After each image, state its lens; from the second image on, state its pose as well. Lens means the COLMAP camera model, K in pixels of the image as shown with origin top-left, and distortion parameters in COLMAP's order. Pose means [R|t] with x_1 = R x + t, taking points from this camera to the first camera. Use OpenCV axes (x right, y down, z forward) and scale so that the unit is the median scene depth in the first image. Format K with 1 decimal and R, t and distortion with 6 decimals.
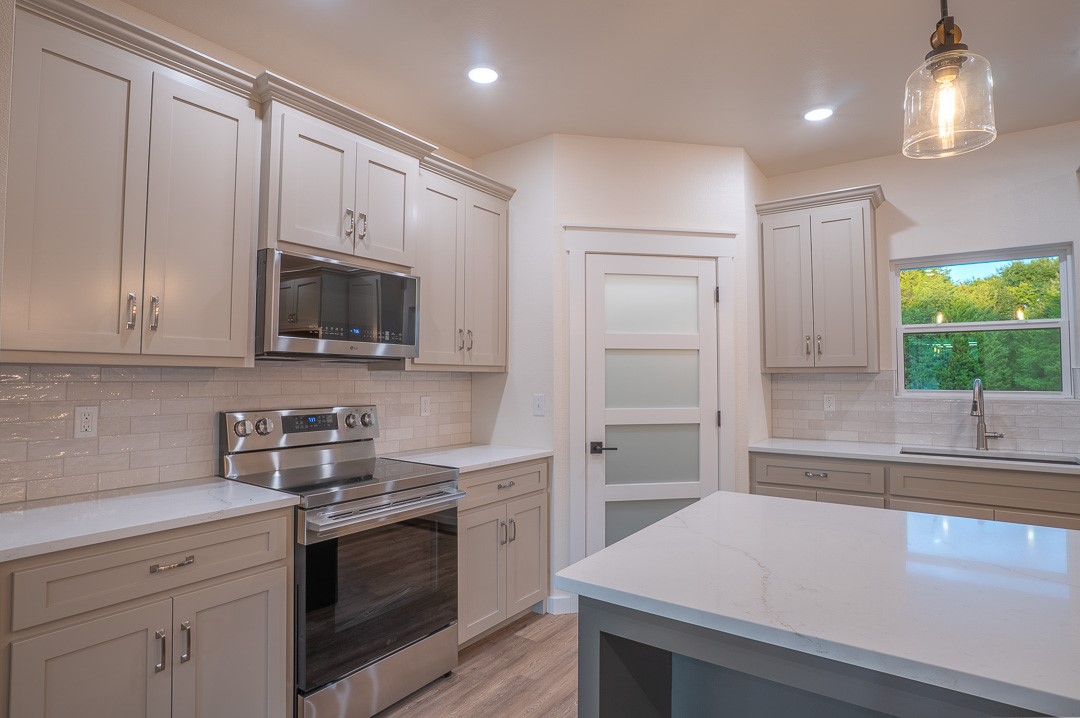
lens RADIAL K [[571.4, 0, 514.6], [0, 571.4, 352.2], [0, 0, 1]] dist [-0.063741, 0.020650]
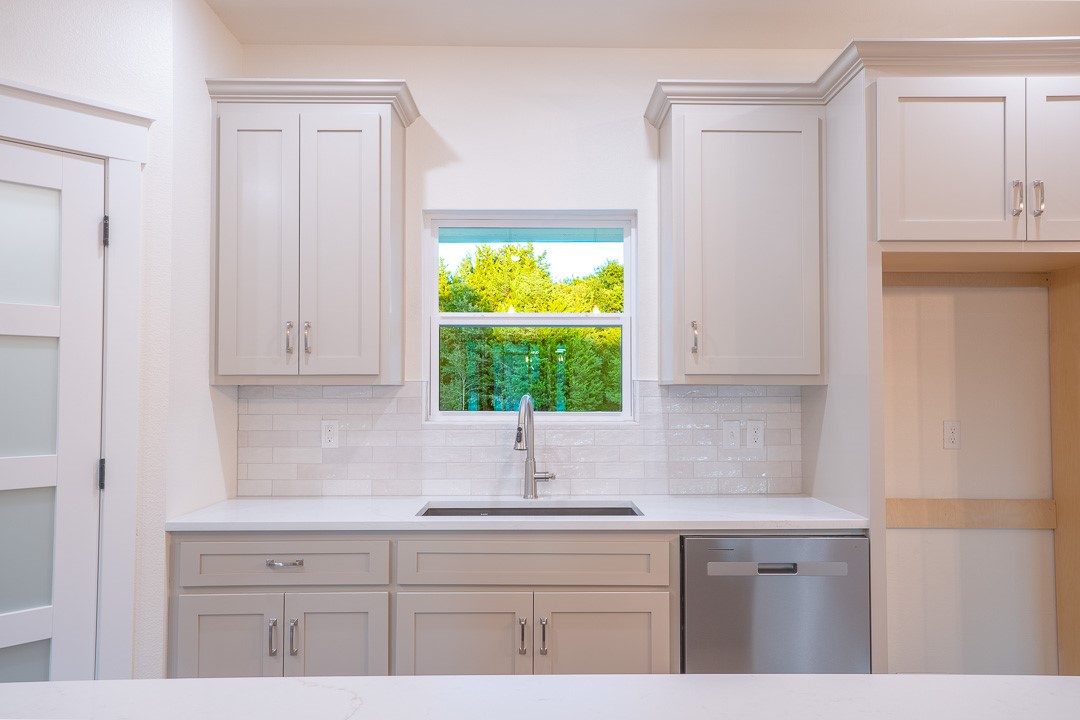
lens RADIAL K [[800.2, 0, 540.0], [0, 800.2, 360.0], [0, 0, 1]] dist [0.008771, 0.002121]
pose [[0.798482, 0.021642, 0.601629, 0.237807], [-0.023973, 0.999704, -0.004145, 0.008137], [-0.601541, -0.011113, 0.798765, 0.184611]]
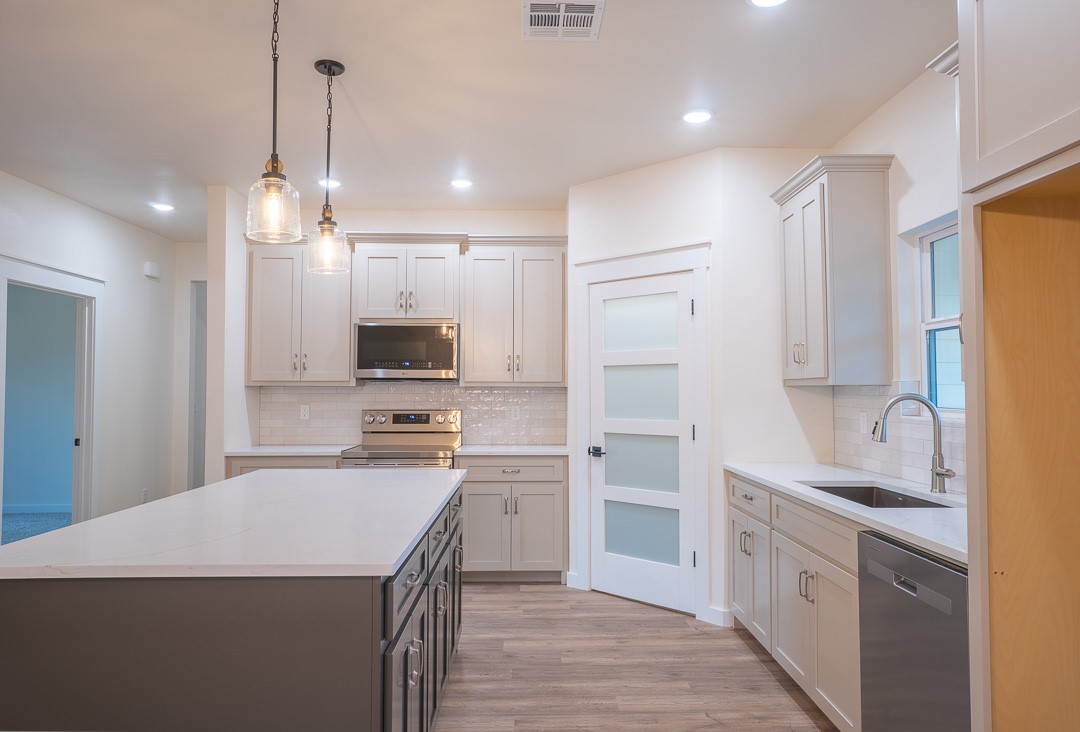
lens RADIAL K [[695.5, 0, 540.0], [0, 695.5, 366.0], [0, 0, 1]] dist [-0.004285, -0.000632]
pose [[0.613385, -0.029777, -0.789223, 1.152341], [0.034806, 0.999337, -0.010654, 0.004117], [0.789017, -0.020935, 0.614015, 0.038388]]
